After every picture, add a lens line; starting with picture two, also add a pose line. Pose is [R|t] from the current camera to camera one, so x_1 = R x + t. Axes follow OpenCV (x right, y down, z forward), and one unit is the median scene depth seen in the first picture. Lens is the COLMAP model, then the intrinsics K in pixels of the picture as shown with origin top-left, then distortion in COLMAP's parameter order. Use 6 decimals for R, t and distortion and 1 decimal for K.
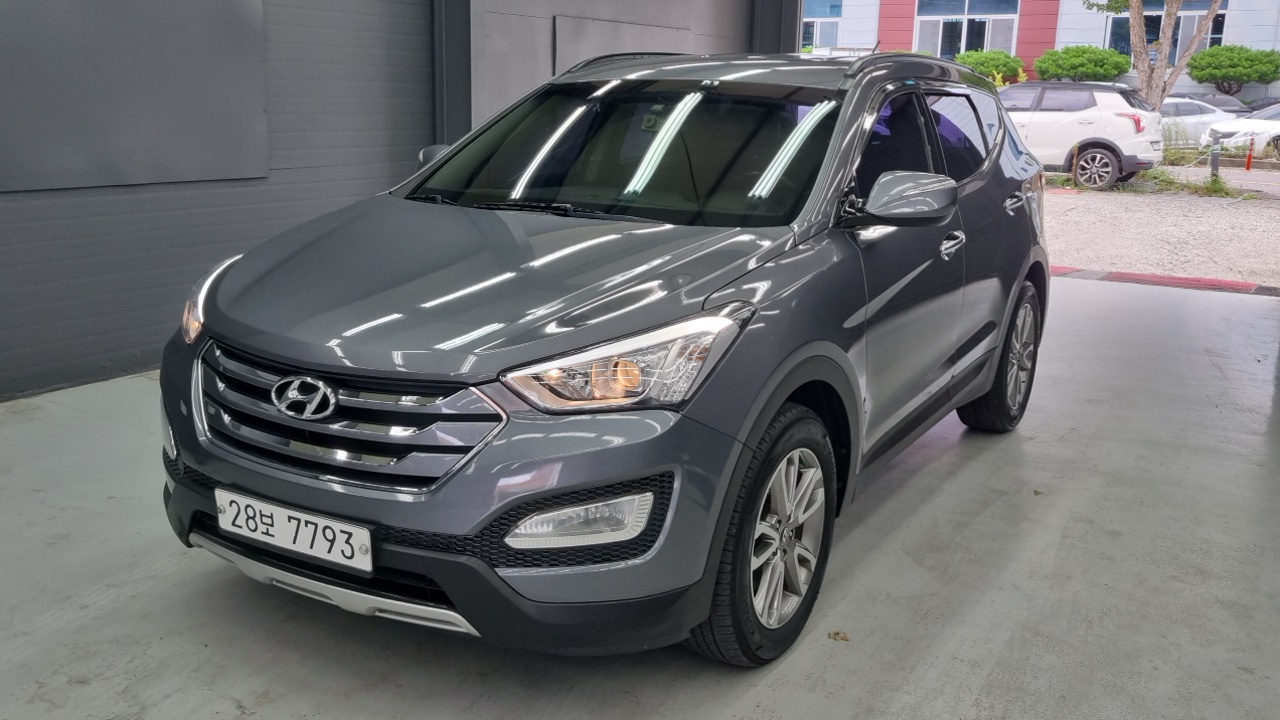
lens RADIAL K [[999.2, 0, 640.0], [0, 999.2, 360.0], [0, 0, 1]] dist [-0.001015, -0.008520]
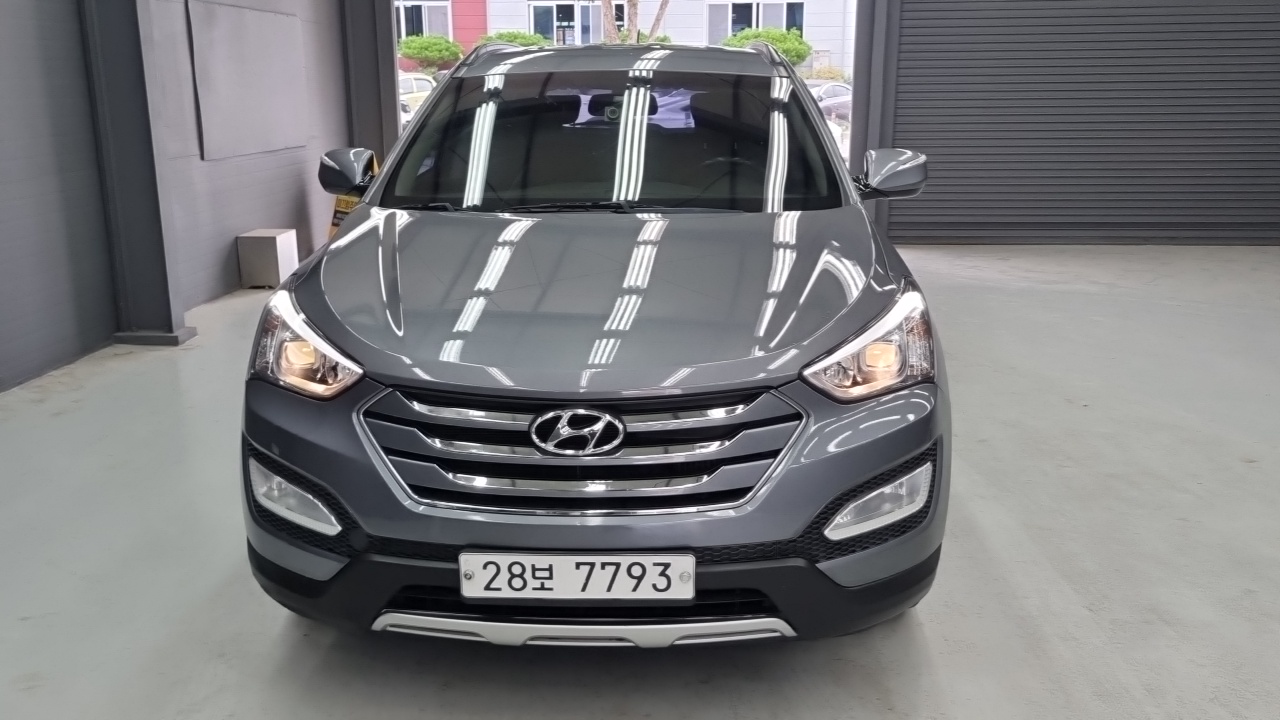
lens RADIAL K [[999.2, 0, 640.0], [0, 999.2, 360.0], [0, 0, 1]] dist [-0.001015, -0.008520]
pose [[0.912011, -0.142025, 0.384792, -0.628919], [0.136221, 0.989768, 0.042455, -0.058396], [-0.386885, 0.013697, 0.922026, 0.135002]]
